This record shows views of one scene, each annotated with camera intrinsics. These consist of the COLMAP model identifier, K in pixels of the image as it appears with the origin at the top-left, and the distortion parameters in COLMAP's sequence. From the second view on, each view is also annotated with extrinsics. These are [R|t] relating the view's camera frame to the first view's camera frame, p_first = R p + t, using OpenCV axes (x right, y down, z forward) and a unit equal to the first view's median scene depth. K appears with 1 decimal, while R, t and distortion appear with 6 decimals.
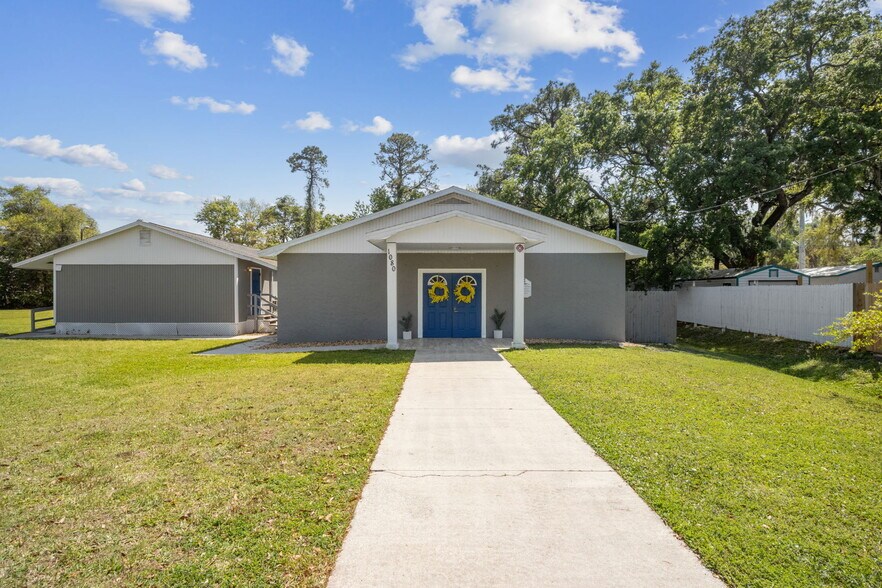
lens RADIAL K [[428.6, 0, 441.0], [0, 428.6, 294.0], [0, 0, 1]] dist [-0.004021, -0.000204]
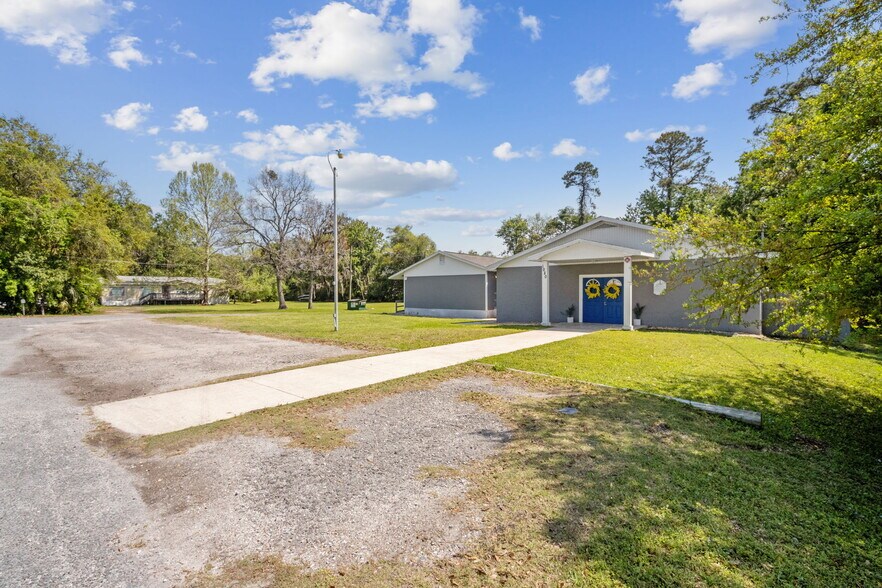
lens RADIAL K [[412.3, 0, 441.0], [0, 412.3, 294.0], [0, 0, 1]] dist [0.000004, 0.000063]
pose [[0.772778, 0.001147, -0.634675, 0.103122], [-0.000220, 0.999999, 0.001539, 0.000882], [0.634676, -0.001050, 0.772778, -0.081255]]
